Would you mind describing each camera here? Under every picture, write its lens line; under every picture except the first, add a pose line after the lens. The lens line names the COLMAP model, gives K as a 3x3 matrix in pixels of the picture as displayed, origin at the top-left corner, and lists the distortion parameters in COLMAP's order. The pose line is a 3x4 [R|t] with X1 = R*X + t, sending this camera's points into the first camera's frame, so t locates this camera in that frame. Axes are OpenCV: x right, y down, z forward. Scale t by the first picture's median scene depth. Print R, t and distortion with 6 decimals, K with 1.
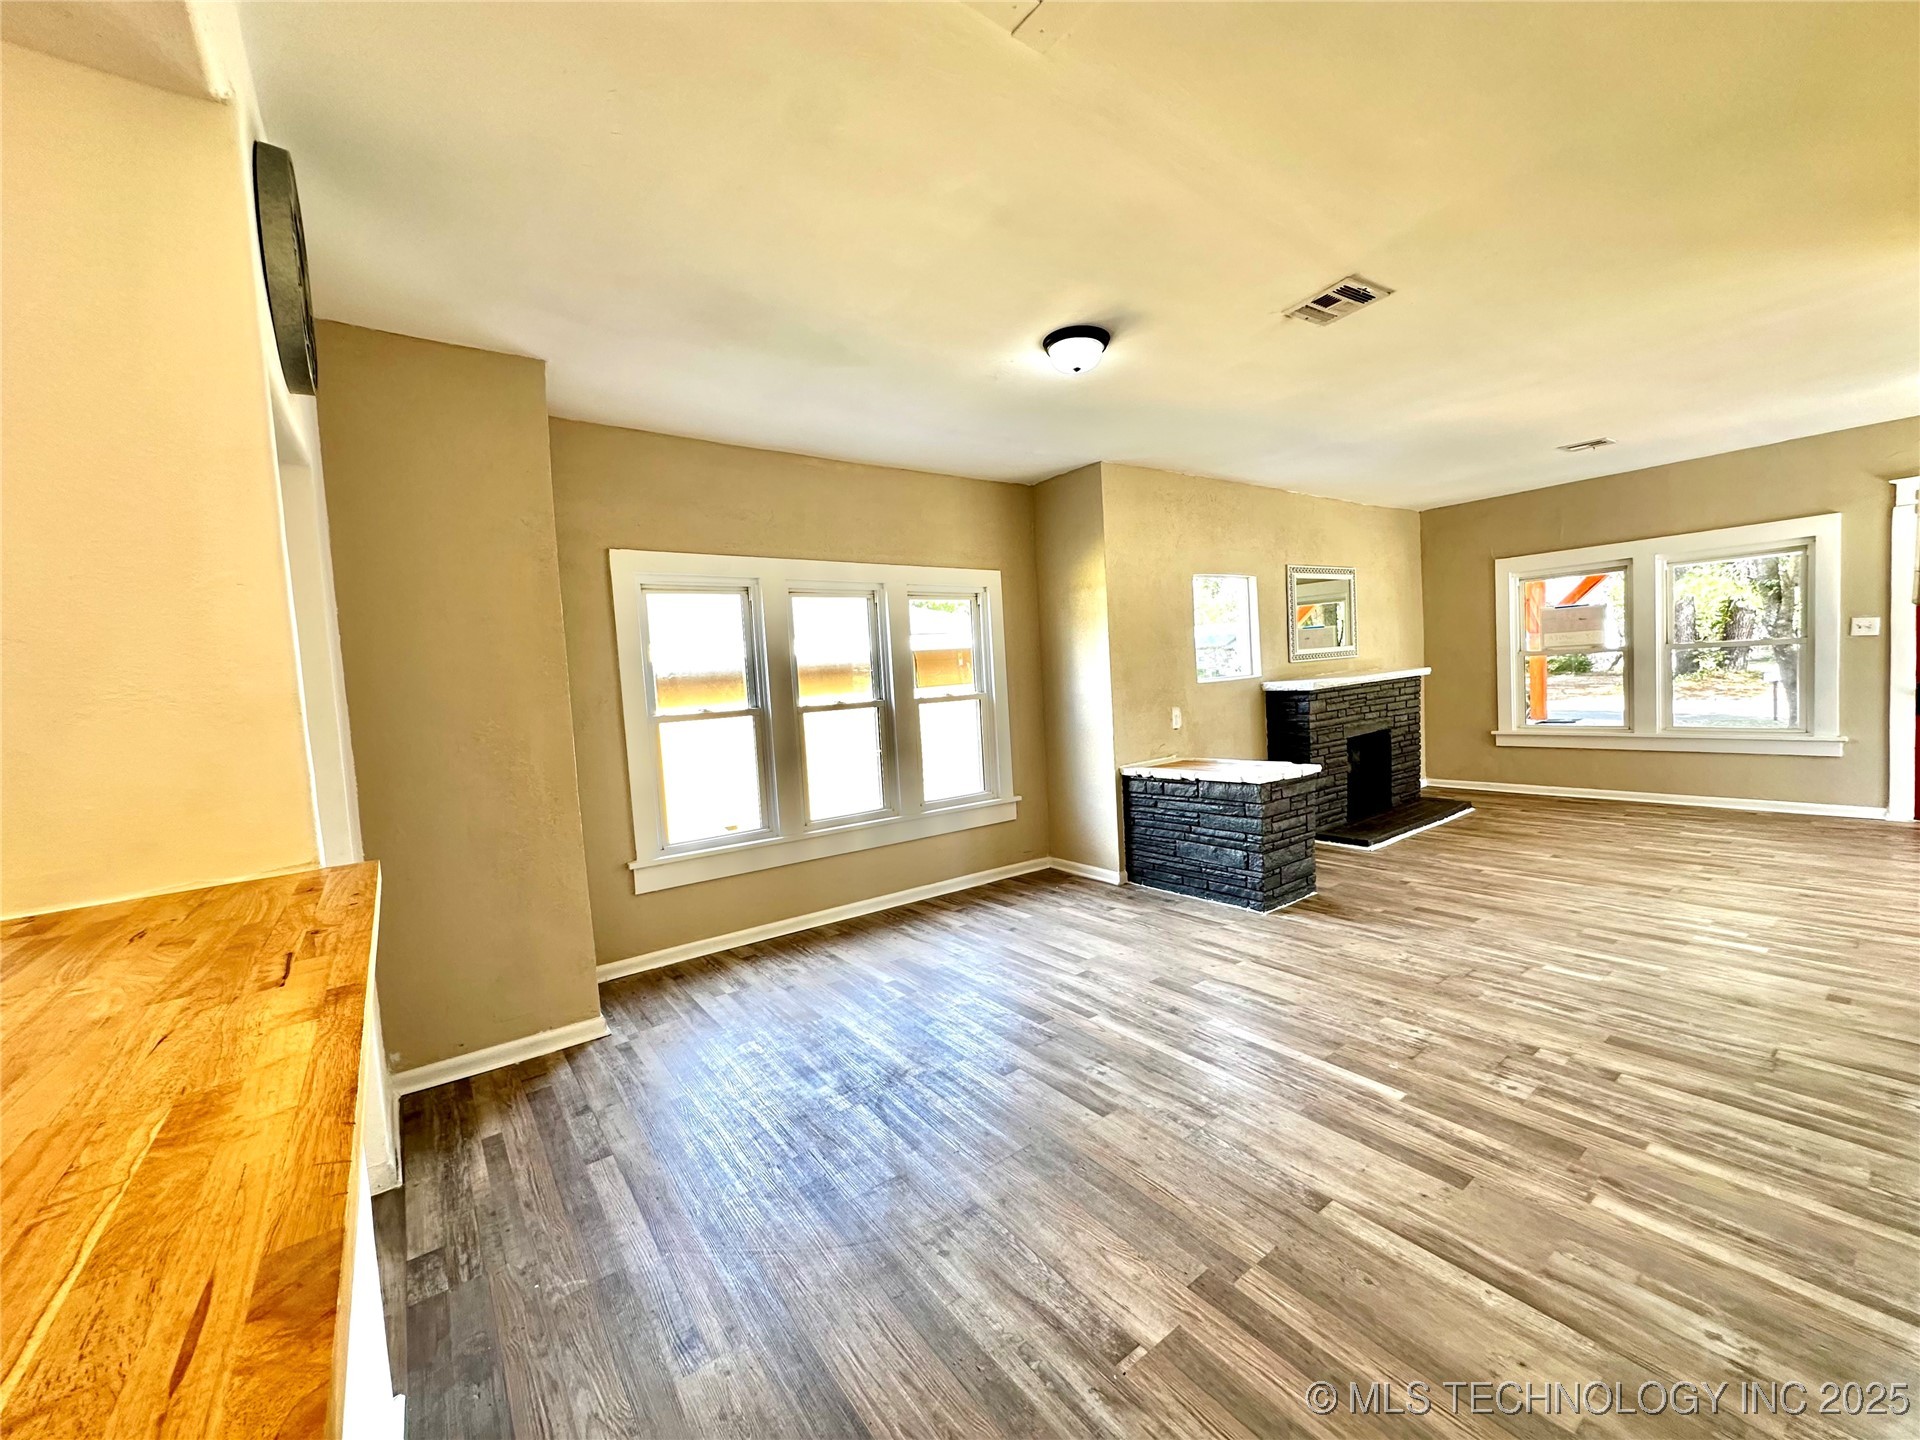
lens RADIAL K [[761.7, 0, 960.0], [0, 761.7, 720.0], [0, 0, 1]] dist [-0.001441, -0.000097]
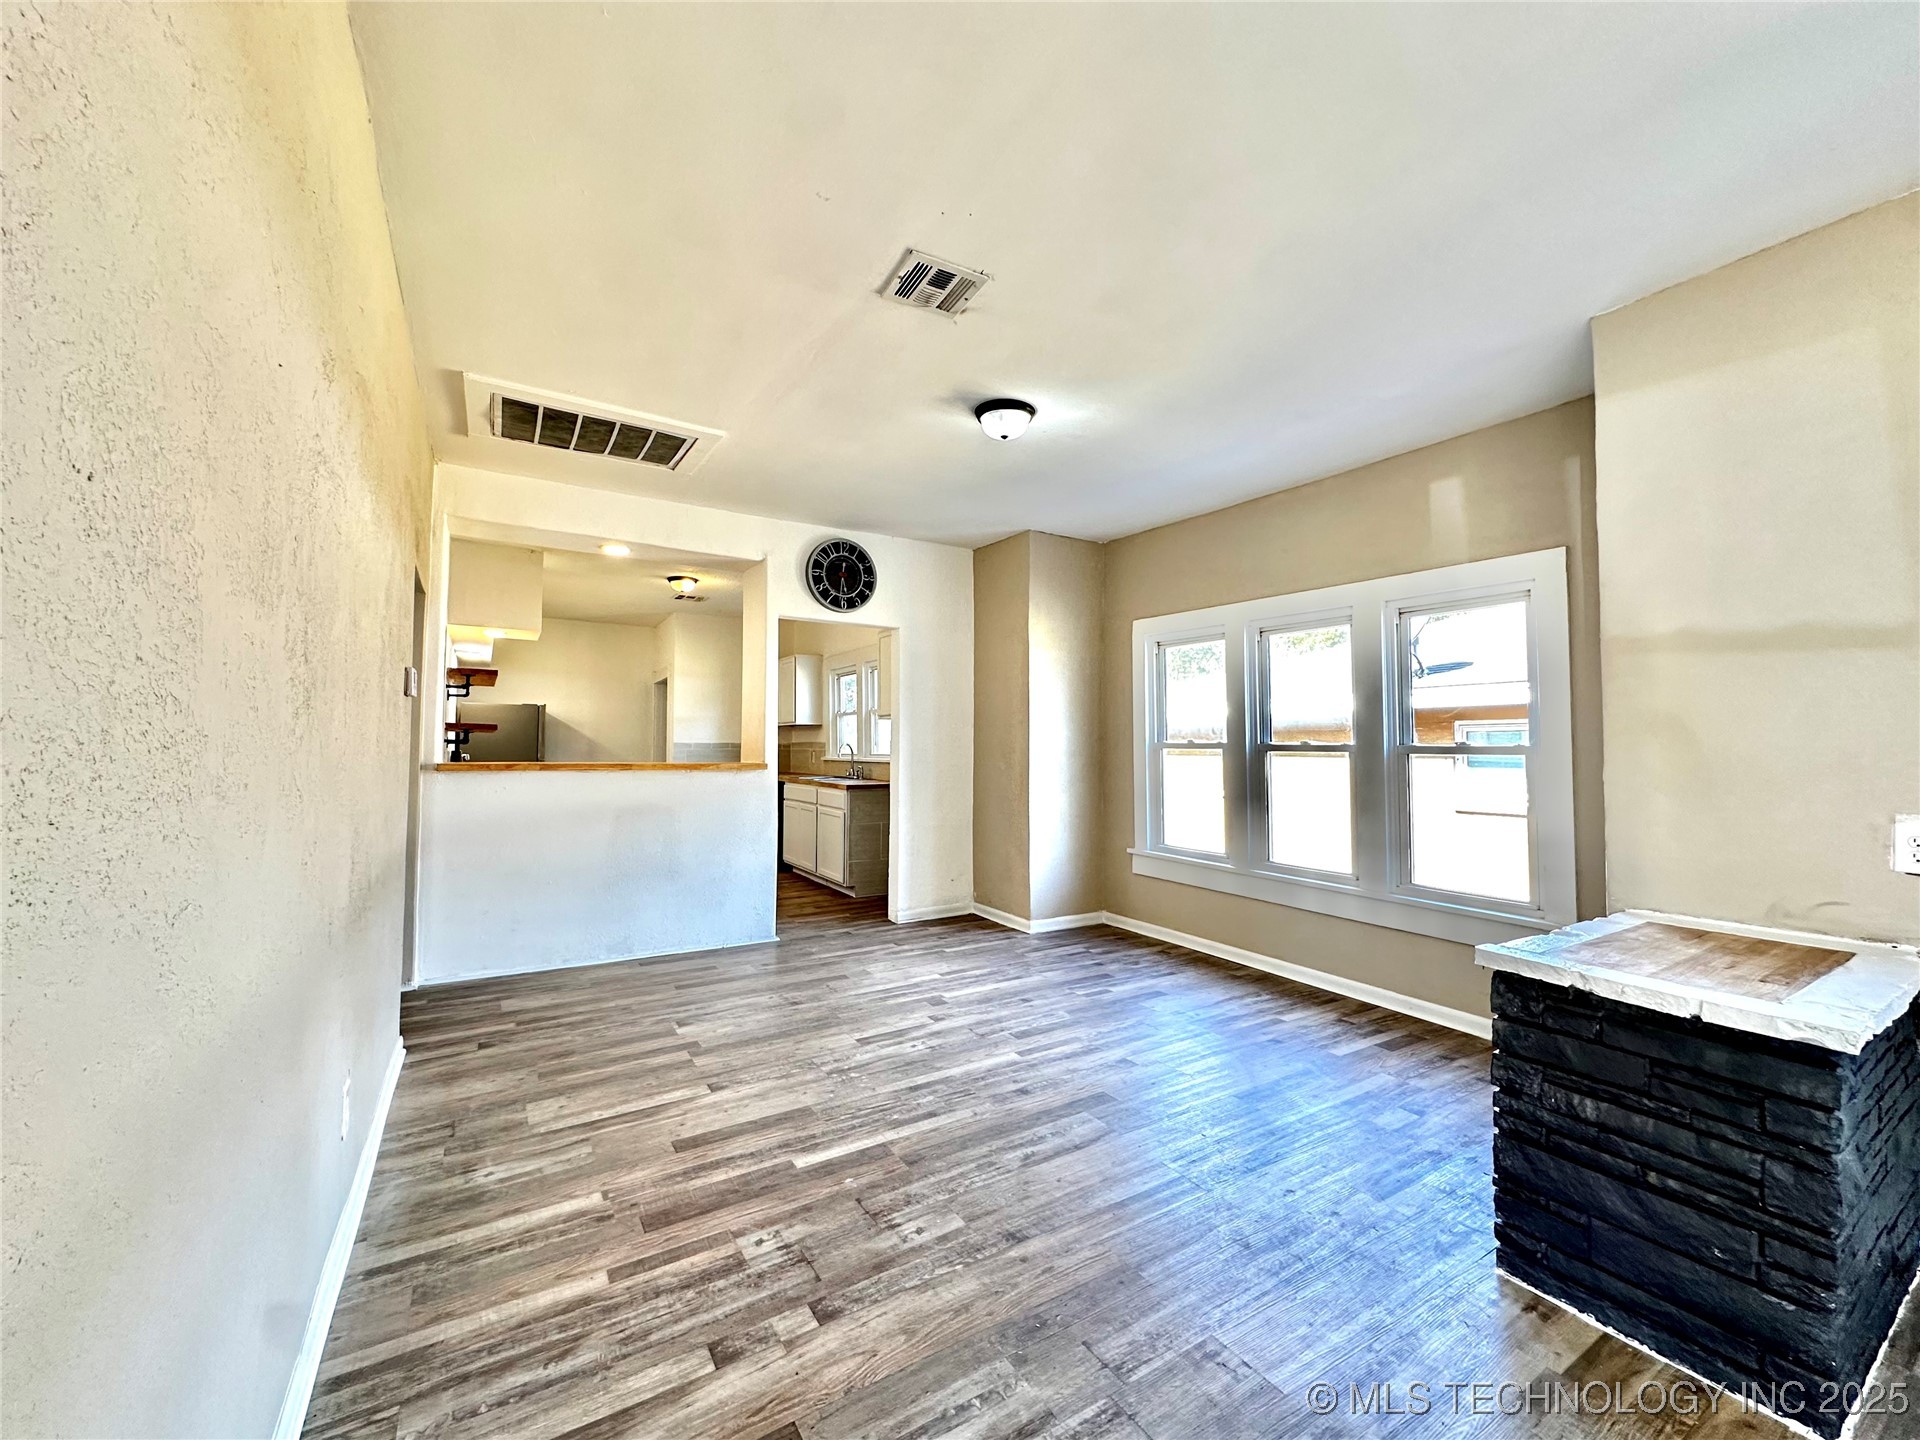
lens RADIAL K [[764.2, 0, 960.0], [0, 764.2, 720.0], [0, 0, 1]] dist [-0.002652, 0.000292]
pose [[-0.079983, 0.021901, -0.996556, 1.168093], [-0.063856, 0.997593, 0.027049, -0.071795], [0.994749, 0.065799, -0.078392, 0.969289]]
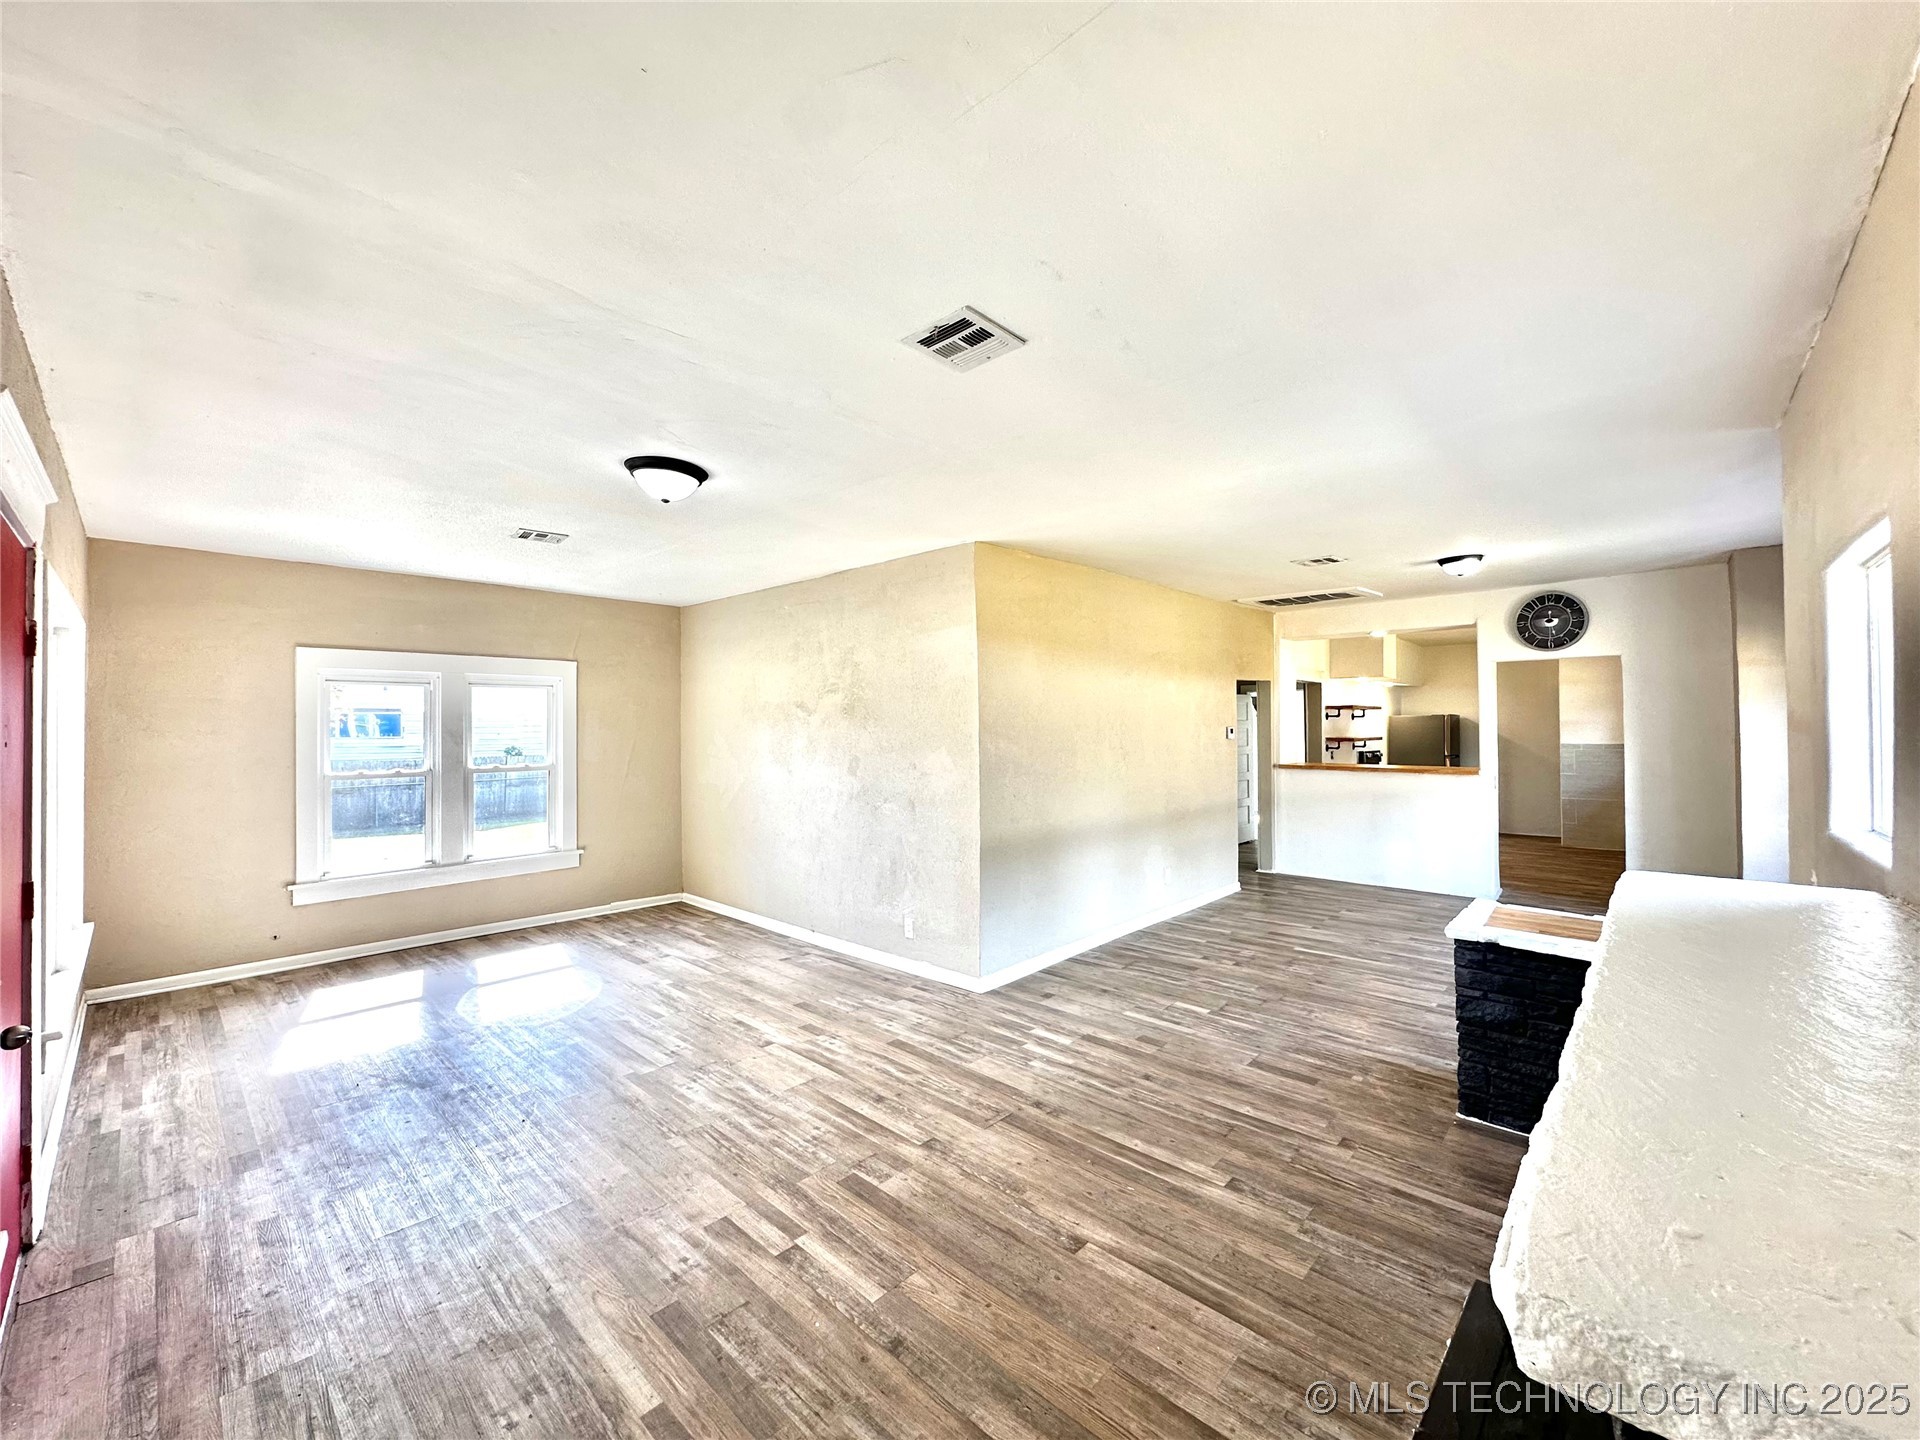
lens RADIAL K [[764.2, 0, 960.0], [0, 764.2, 720.0], [0, 0, 1]] dist [-0.002652, 0.000292]
pose [[-0.980617, 0.067248, -0.184030, 1.483360], [0.056098, 0.996298, 0.065145, -0.284266], [0.187730, 0.053558, -0.980759, 2.309247]]
